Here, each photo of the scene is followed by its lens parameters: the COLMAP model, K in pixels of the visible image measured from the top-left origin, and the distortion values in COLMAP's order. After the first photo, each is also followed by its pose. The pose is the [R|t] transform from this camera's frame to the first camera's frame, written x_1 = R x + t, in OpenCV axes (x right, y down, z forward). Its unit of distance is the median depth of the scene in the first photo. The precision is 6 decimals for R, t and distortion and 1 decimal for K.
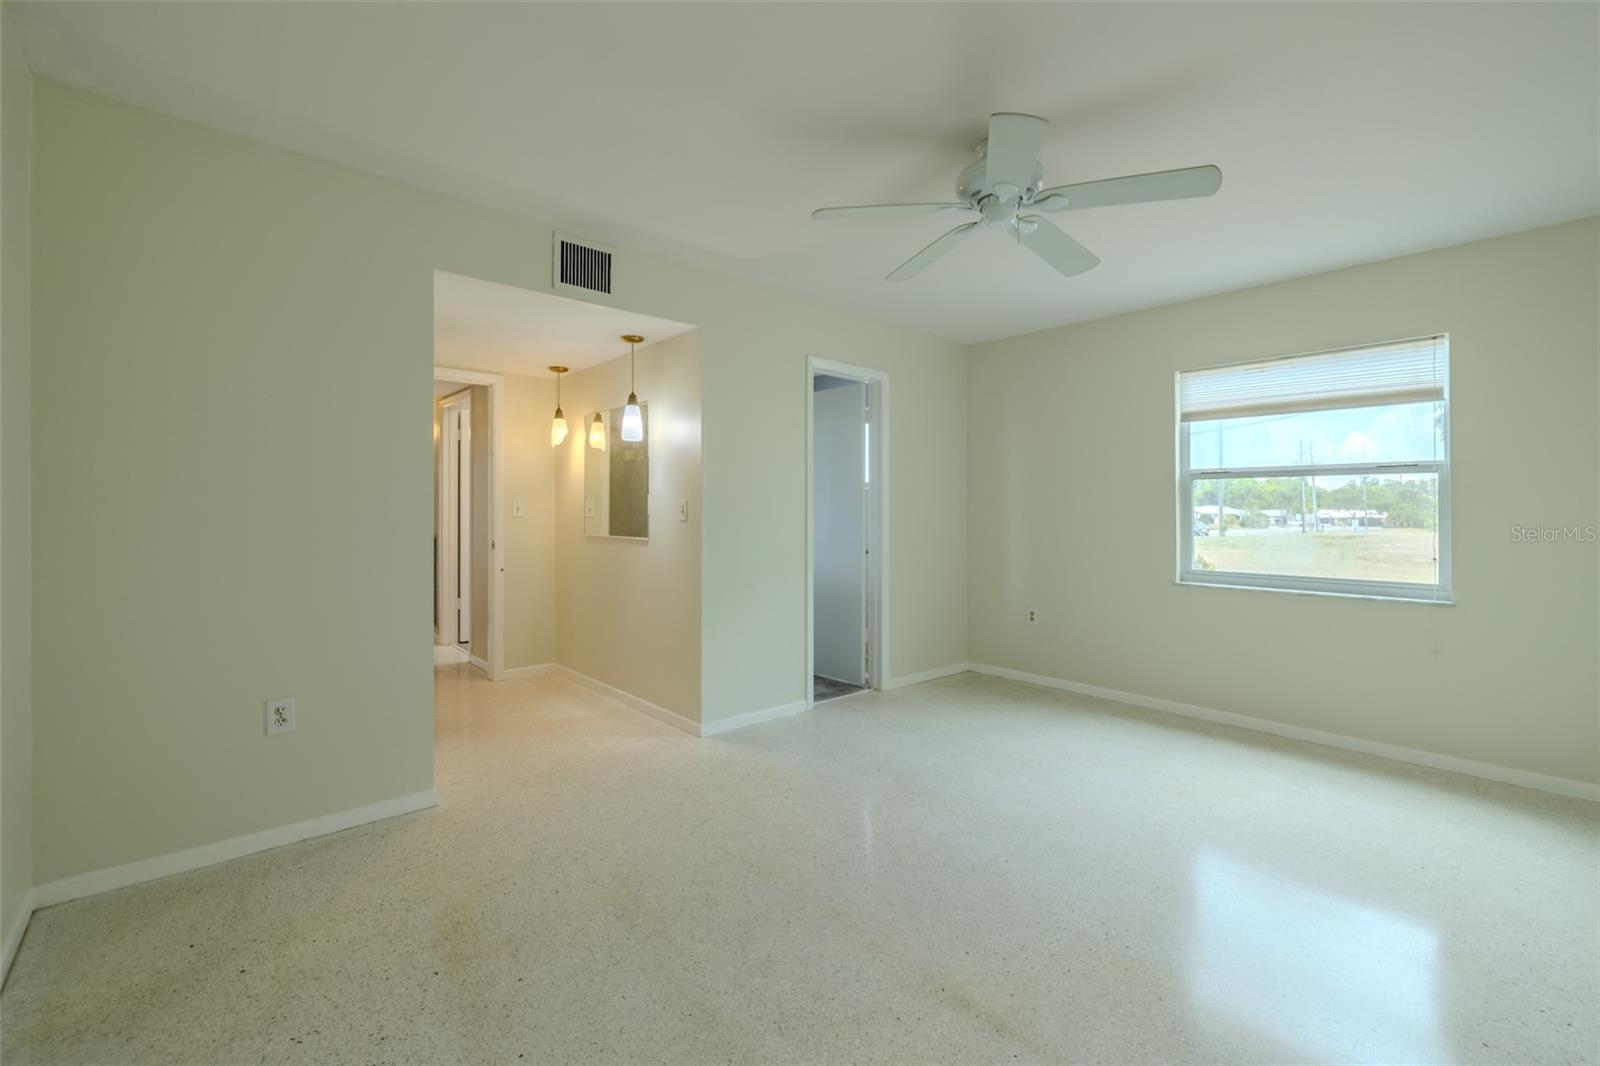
lens RADIAL K [[677.9, 0, 799.5], [0, 677.9, 518.1], [0, 0, 1]] dist [0.000995, 0.000147]
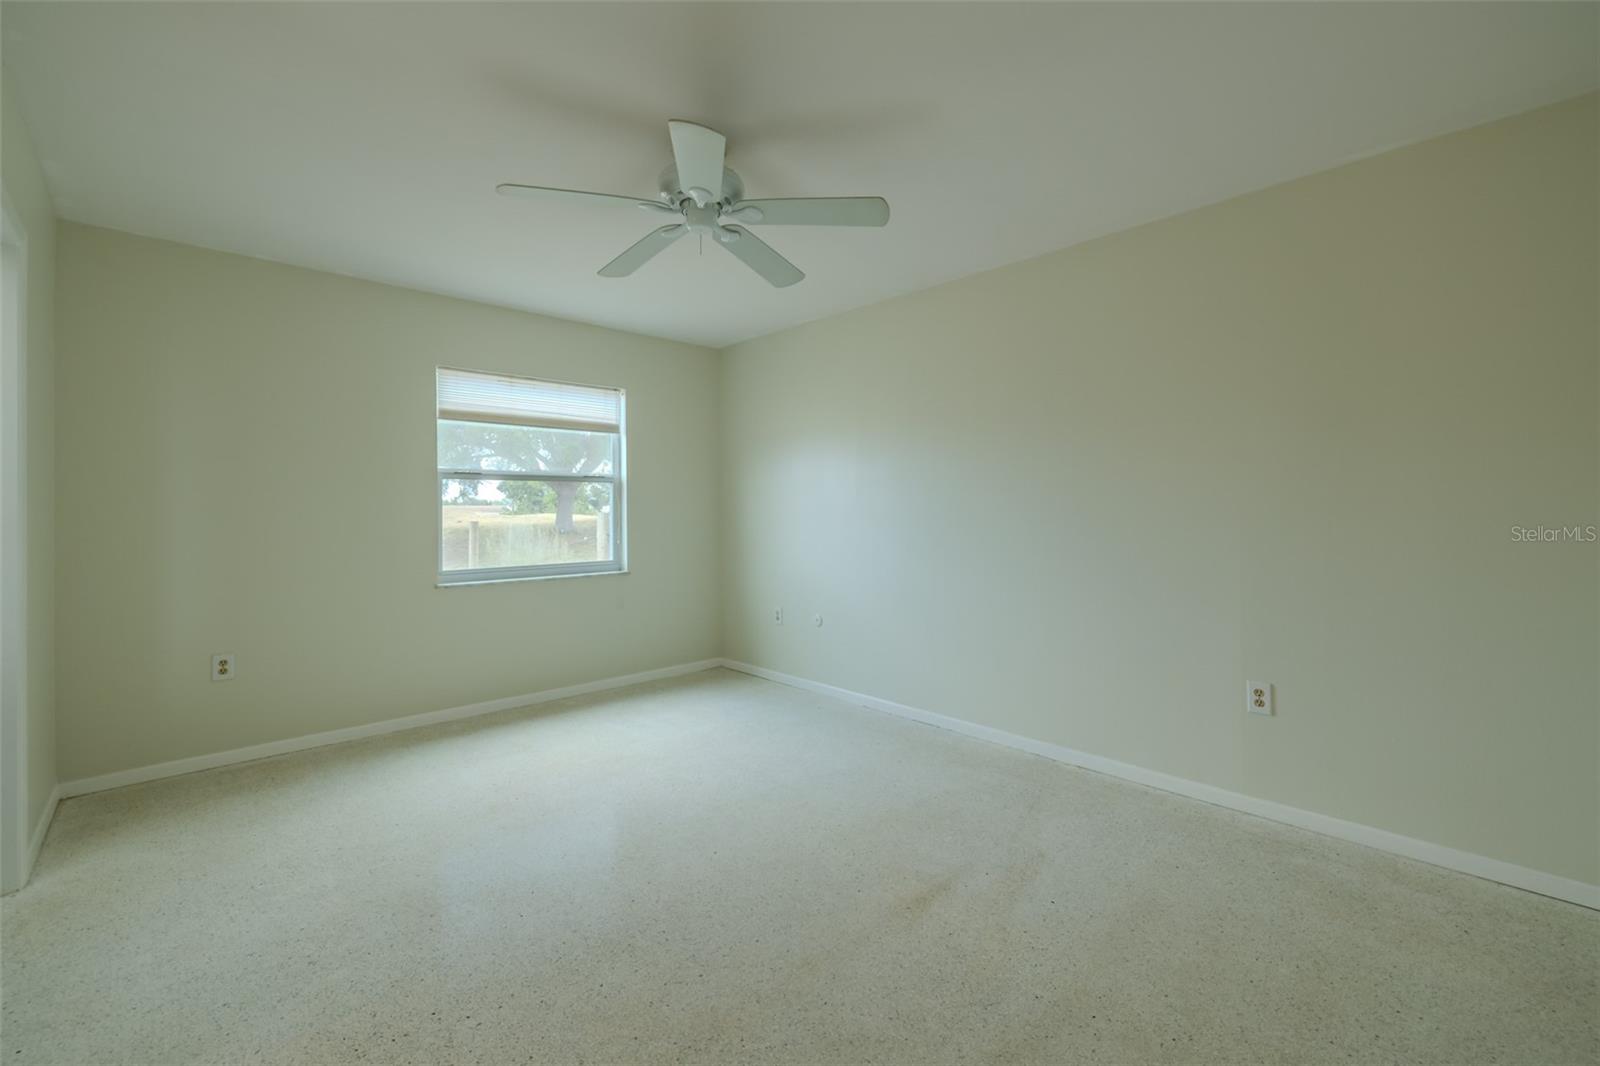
lens RADIAL K [[677.9, 0, 799.5], [0, 677.9, 518.1], [0, 0, 1]] dist [0.000995, 0.000147]
pose [[-0.020178, -0.020611, 0.999584, -0.529498], [0.012874, 0.999699, 0.020873, -0.018738], [-0.999714, 0.013289, -0.019907, 0.648007]]
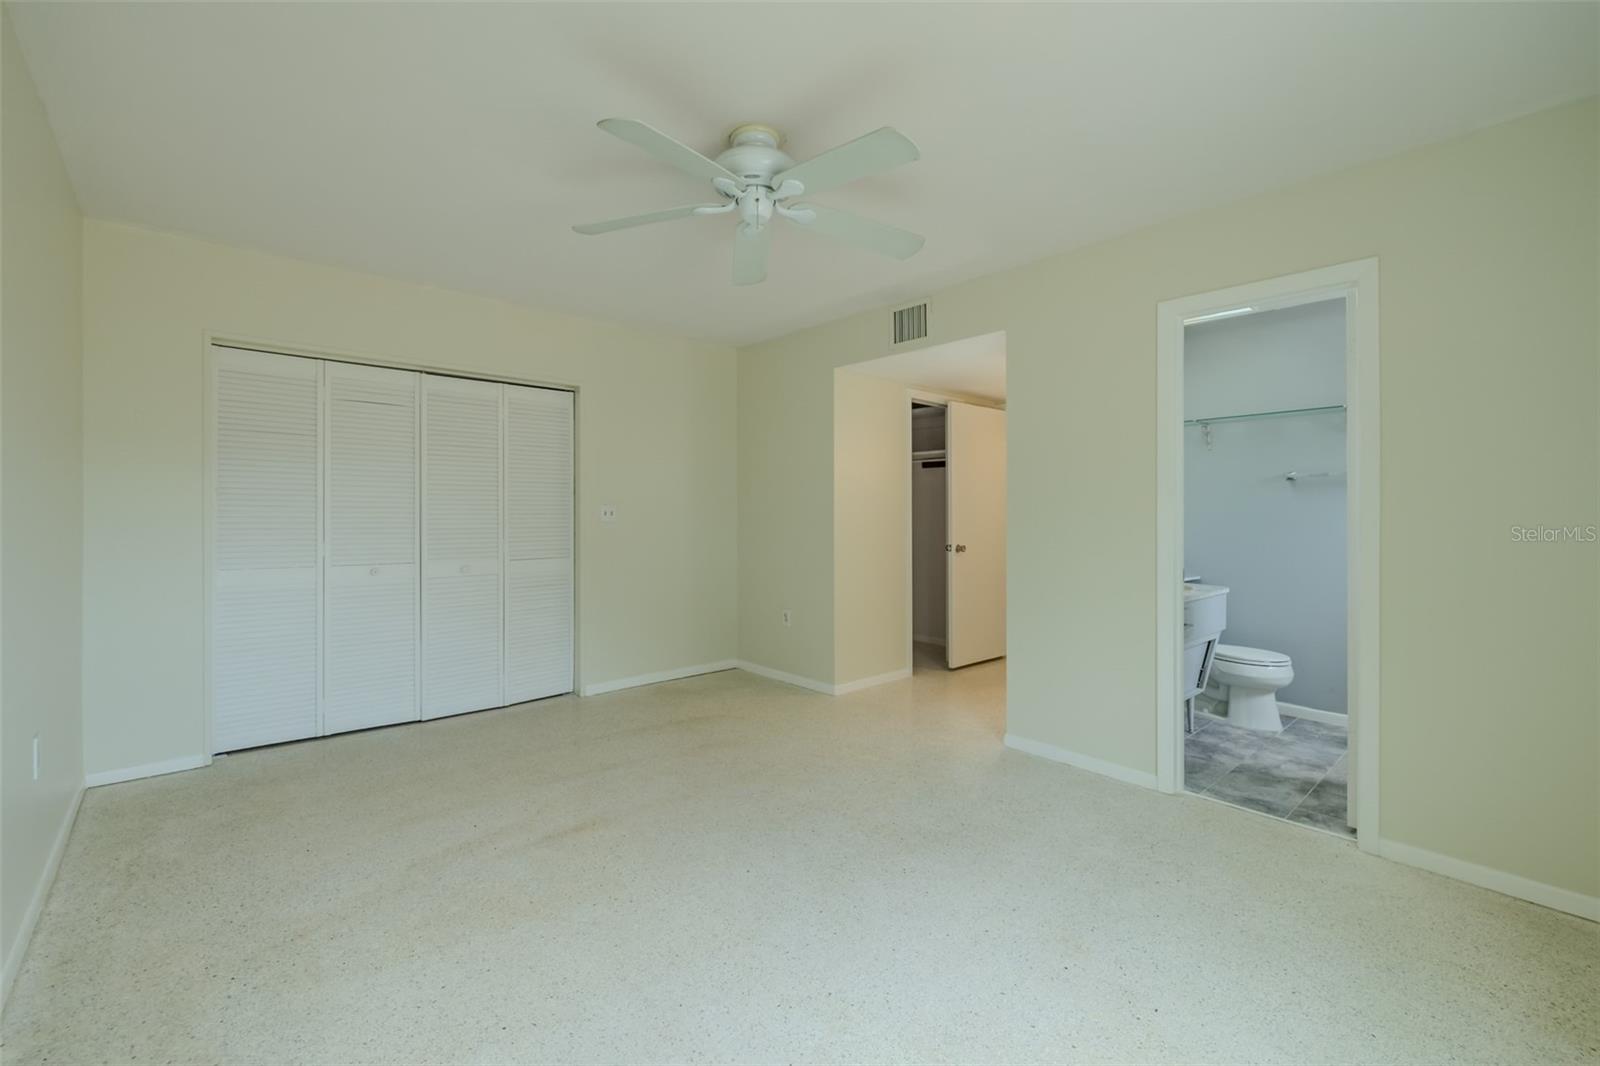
lens RADIAL K [[677.9, 0, 799.5], [0, 677.9, 518.1], [0, 0, 1]] dist [0.000995, 0.000147]
pose [[0.002899, 0.004640, -0.999985, 0.938438], [-0.013729, 0.999895, 0.004599, -0.008557], [0.999902, 0.013715, 0.002963, 0.778854]]
